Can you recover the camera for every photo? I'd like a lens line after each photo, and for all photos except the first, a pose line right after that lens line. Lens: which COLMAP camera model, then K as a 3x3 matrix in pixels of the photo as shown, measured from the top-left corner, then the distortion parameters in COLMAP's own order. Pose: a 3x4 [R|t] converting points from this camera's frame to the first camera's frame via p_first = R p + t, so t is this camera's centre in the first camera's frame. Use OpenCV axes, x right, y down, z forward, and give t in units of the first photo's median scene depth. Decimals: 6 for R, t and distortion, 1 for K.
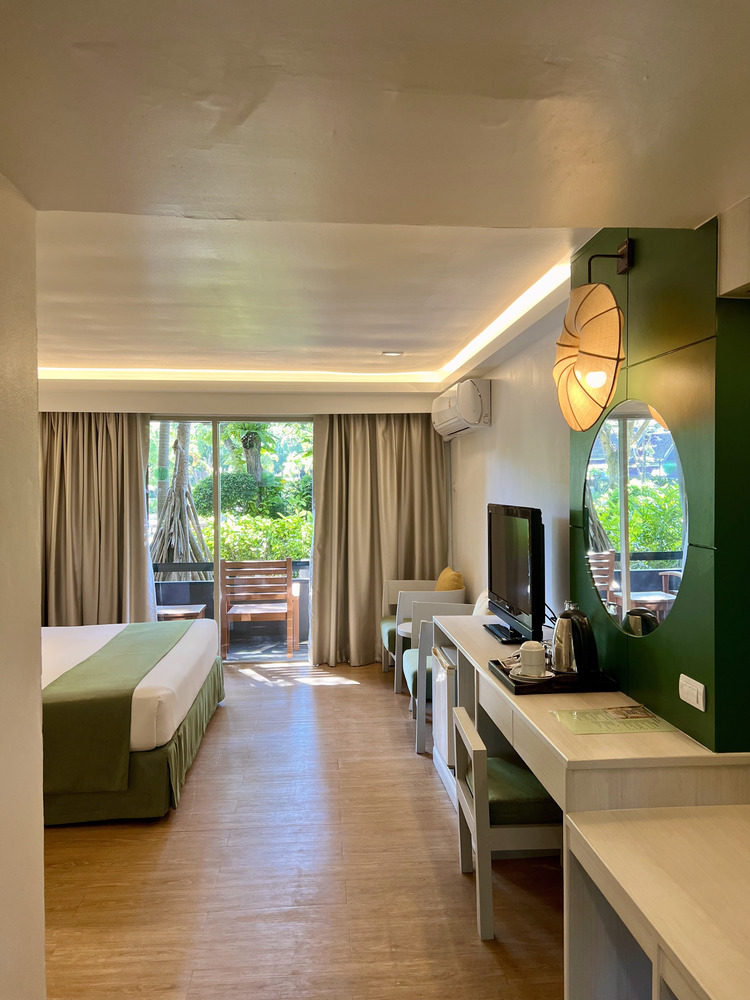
lens RADIAL K [[736.1, 0, 379.0], [0, 736.1, 493.3], [0, 0, 1]] dist [0.043398, -0.043112]
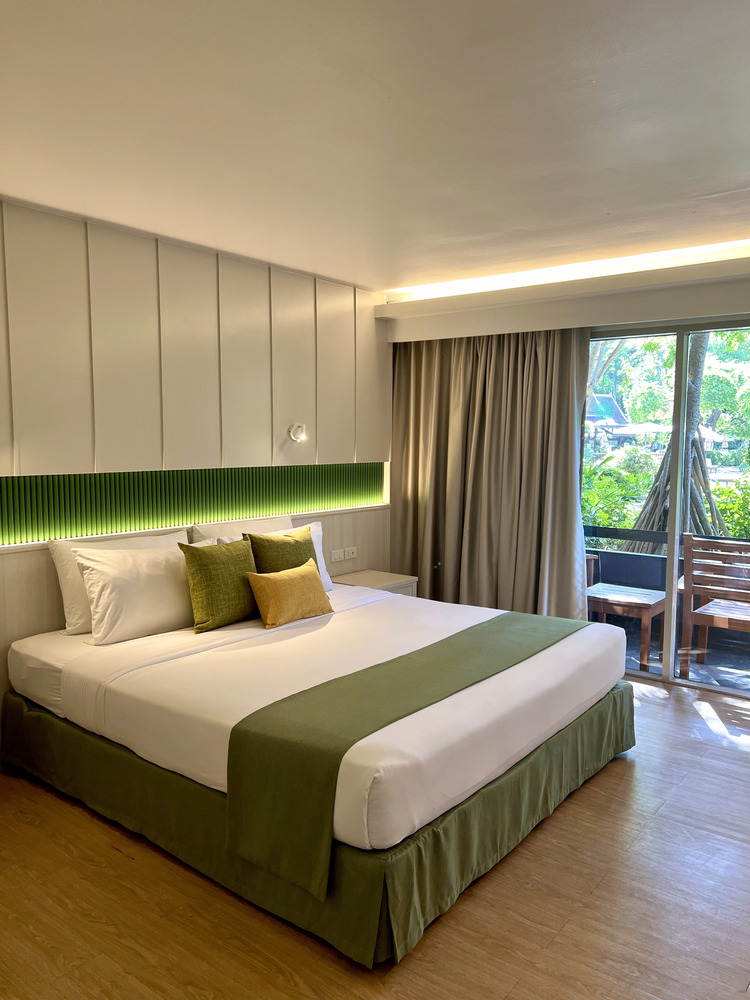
lens RADIAL K [[736.1, 0, 377.9], [0, 736.1, 502.6], [0, 0, 1]] dist [0.043398, -0.043112]
pose [[0.731218, 0.073768, -0.678143, 0.048426], [-0.020554, 0.996067, 0.086190, 0.006051], [0.681834, -0.049085, 0.729858, 0.315302]]
